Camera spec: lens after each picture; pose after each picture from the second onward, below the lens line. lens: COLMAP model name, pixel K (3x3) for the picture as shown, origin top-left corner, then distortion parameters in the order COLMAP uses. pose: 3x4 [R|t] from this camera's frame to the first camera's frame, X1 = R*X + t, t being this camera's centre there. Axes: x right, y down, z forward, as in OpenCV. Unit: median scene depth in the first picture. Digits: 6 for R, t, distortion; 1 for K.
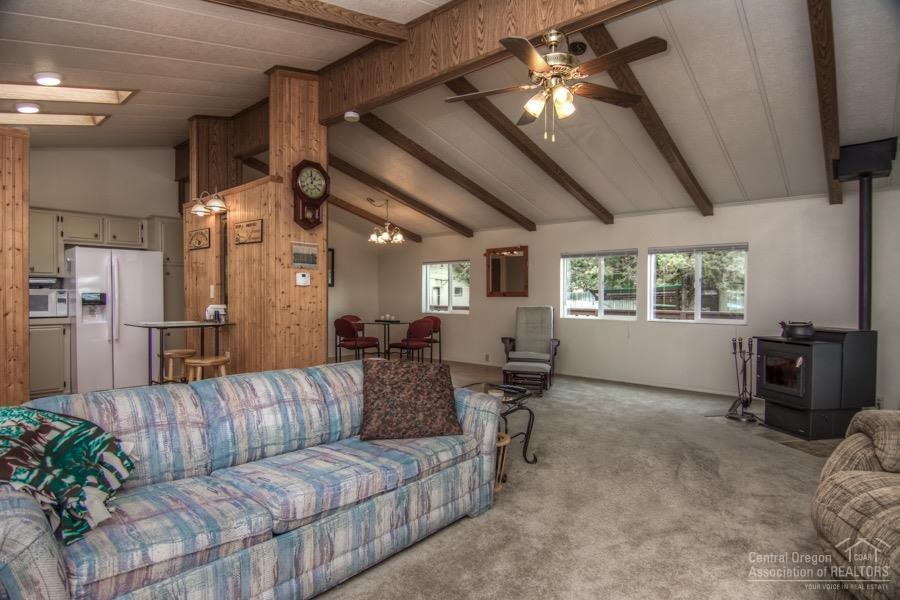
lens RADIAL K [[471.3, 0, 449.6], [0, 471.3, 298.7], [0, 0, 1]] dist [-0.021758, -0.006528]
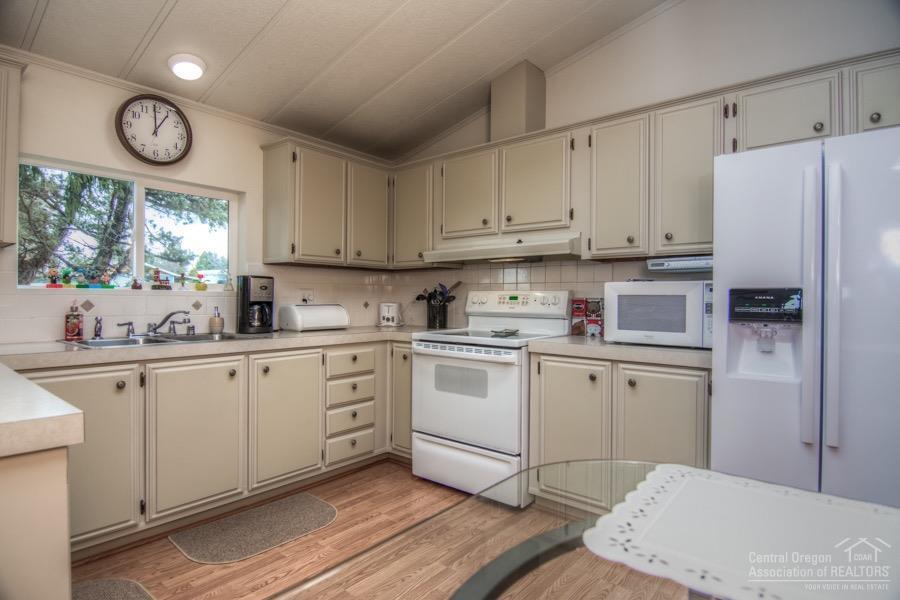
lens RADIAL K [[471.3, 0, 451.9], [0, 471.3, 299.6], [0, 0, 1]] dist [-0.021758, -0.006528]
pose [[0.002187, 0.002823, -0.999994, -0.430811], [-0.015837, 0.999871, 0.002788, 0.001908], [0.999872, 0.015831, 0.002231, 0.765400]]
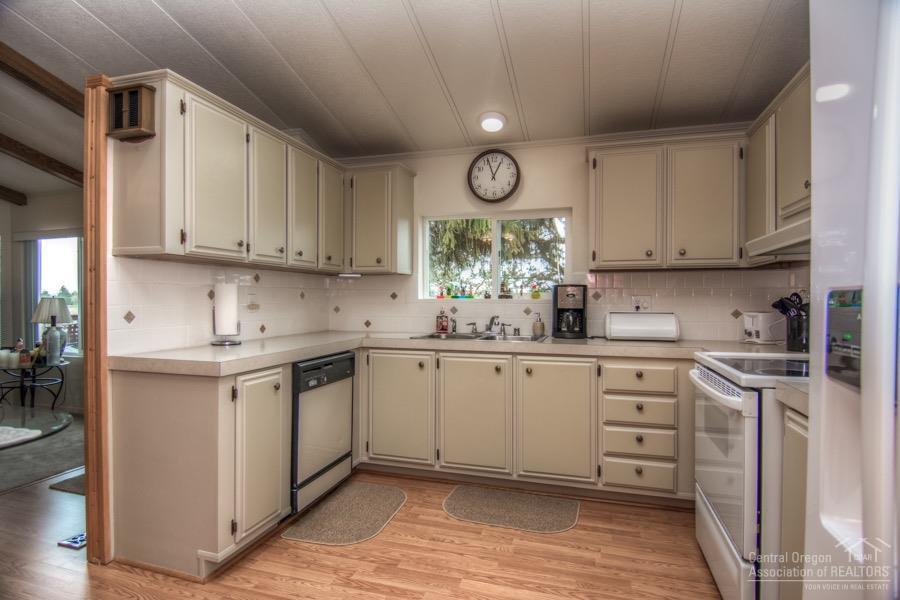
lens RADIAL K [[471.3, 0, 450.1], [0, 471.3, 299.2], [0, 0, 1]] dist [-0.021758, -0.006528]
pose [[-0.922036, -0.003031, -0.387091, -0.670047], [-0.006392, 0.999952, 0.007396, -0.007881], [0.387051, 0.009294, -0.922012, 1.095335]]
